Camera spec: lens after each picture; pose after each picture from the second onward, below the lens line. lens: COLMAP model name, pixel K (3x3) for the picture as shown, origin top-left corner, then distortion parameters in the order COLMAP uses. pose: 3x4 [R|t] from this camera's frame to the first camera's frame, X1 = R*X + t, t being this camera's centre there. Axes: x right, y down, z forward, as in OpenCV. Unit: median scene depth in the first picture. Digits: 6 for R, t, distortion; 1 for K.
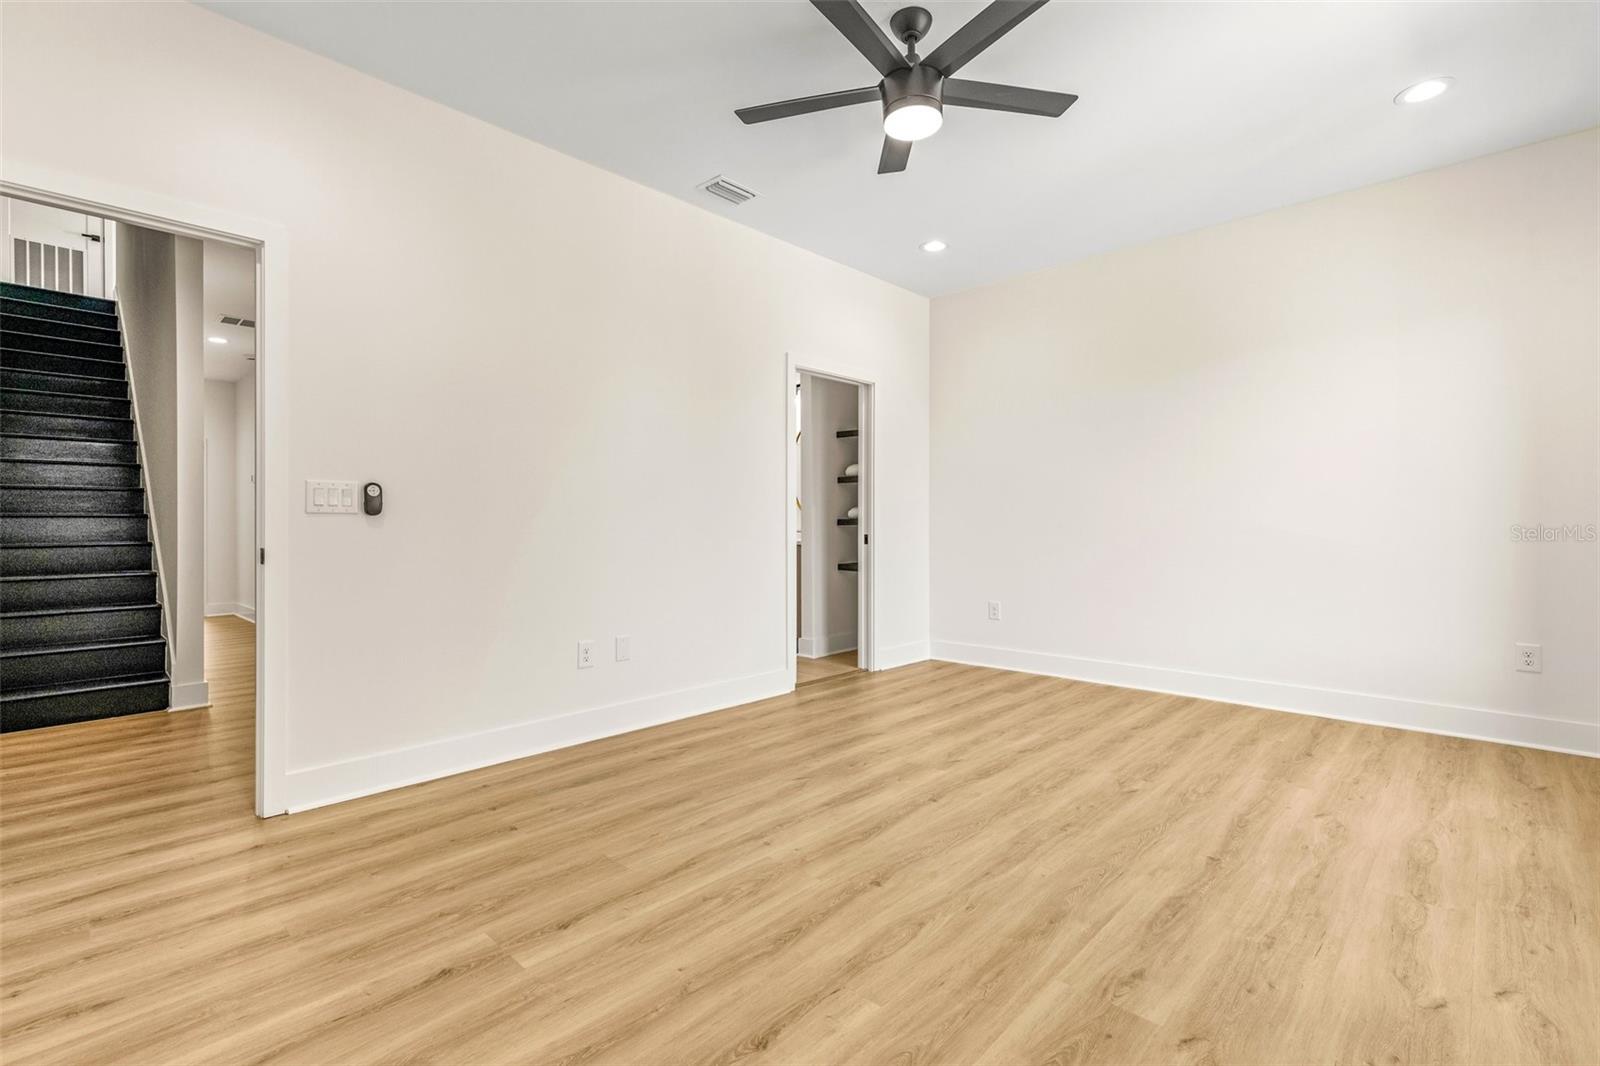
lens RADIAL K [[714.2, 0, 802.2], [0, 714.2, 520.8], [0, 0, 1]] dist [0.001077, 0.001039]
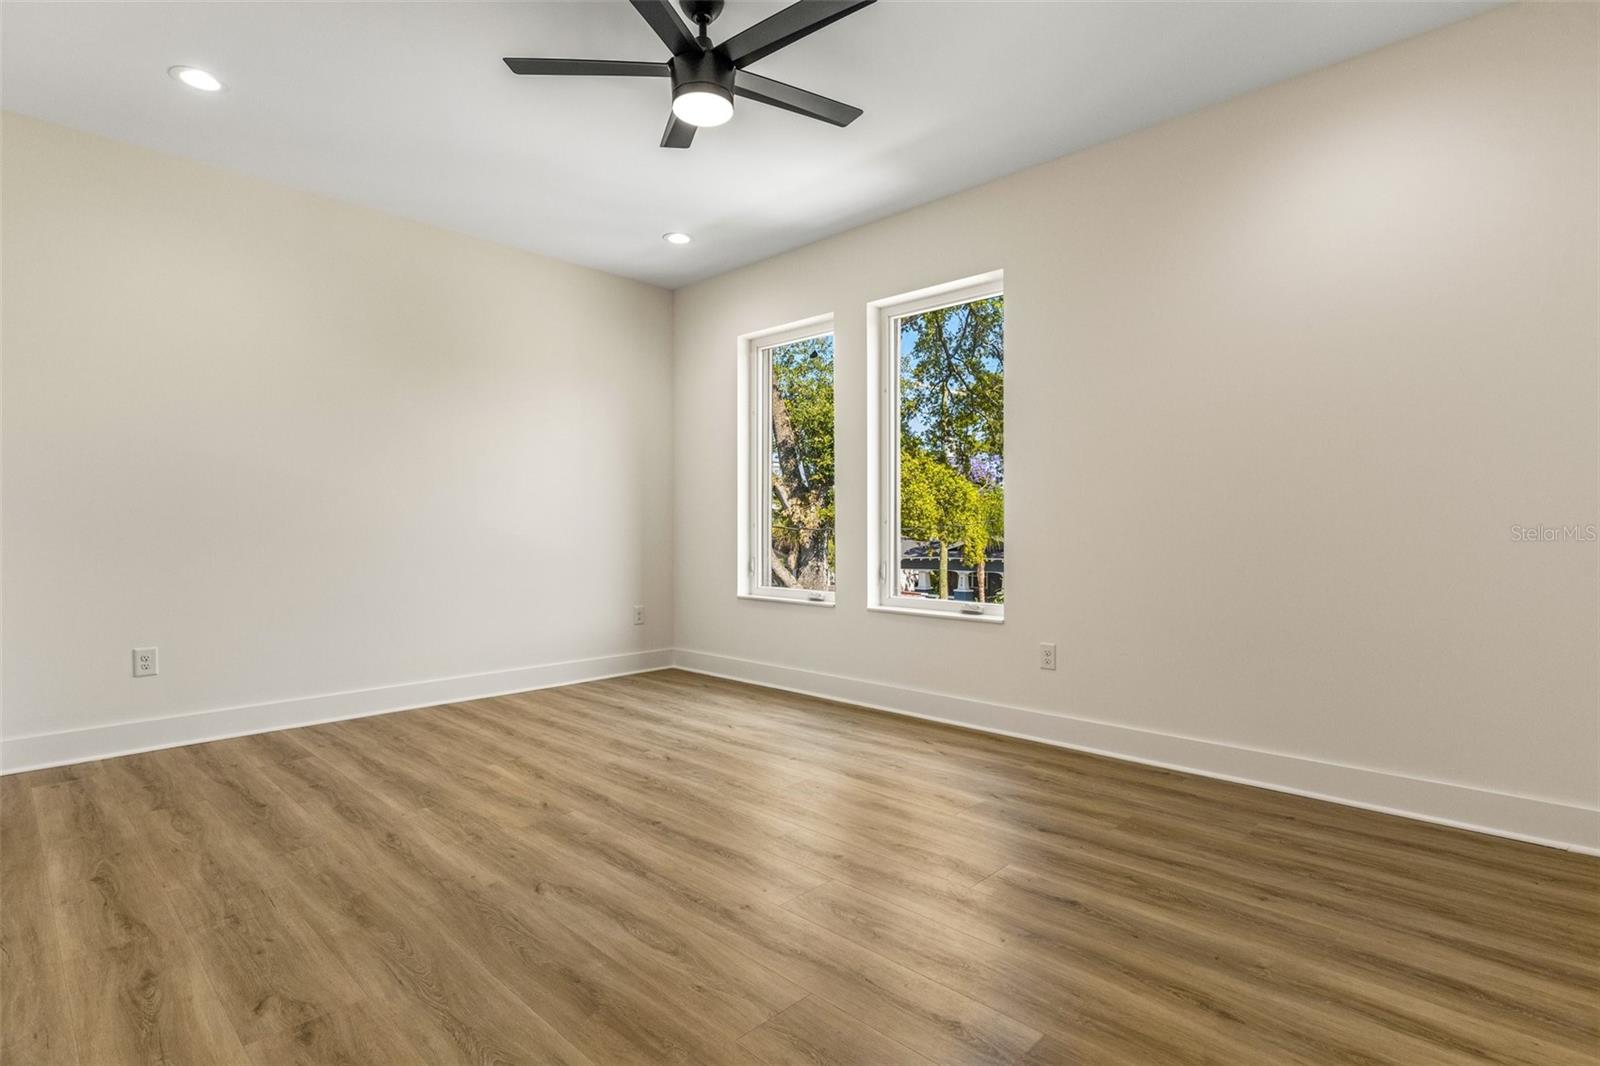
lens RADIAL K [[789.3, 0, 794.5], [0, 789.3, 532.8], [0, 0, 1]] dist [-0.015994, -0.000135]
pose [[0.007840, -0.002033, 0.999967, -0.904417], [-0.005080, 0.999985, 0.002072, 0.011651], [-0.999956, -0.005096, 0.007830, 0.878386]]
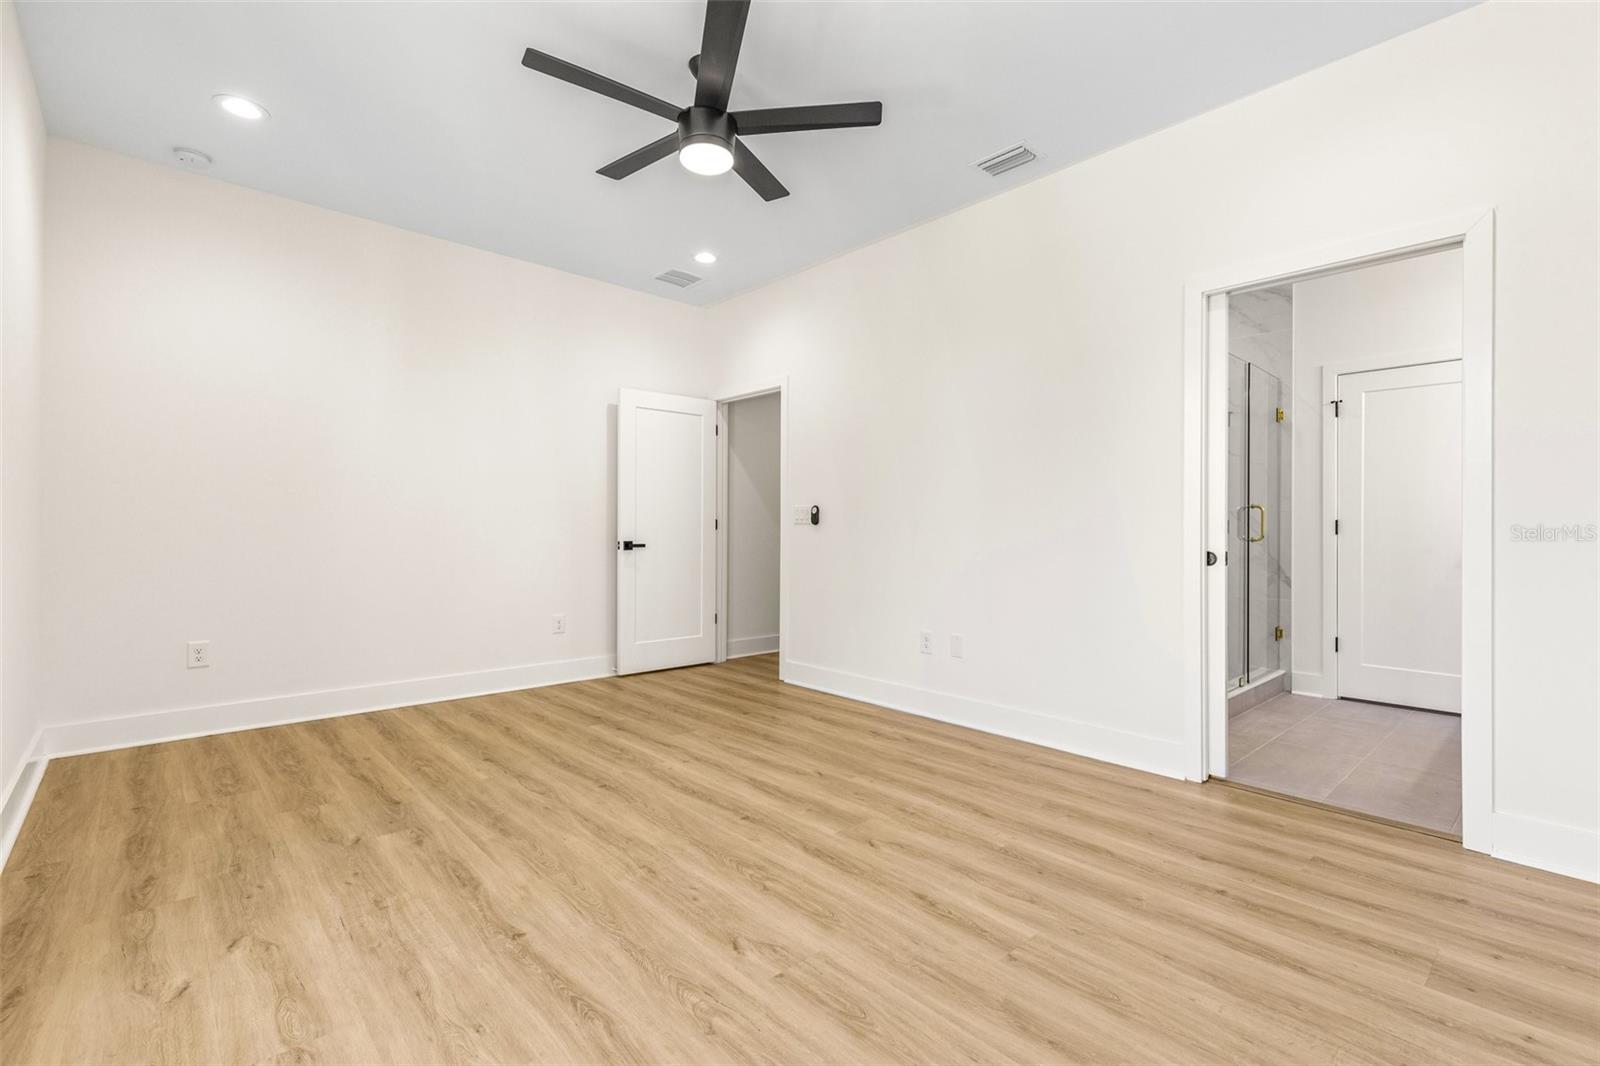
lens RADIAL K [[714.2, 0, 809.4], [0, 714.2, 531.1], [0, 0, 1]] dist [0.001077, 0.001039]
pose [[-0.054136, 0.003608, -0.998527, 1.226919], [-0.000715, 0.999993, 0.003652, 0.002160], [0.998533, 0.000912, -0.054133, 1.227662]]
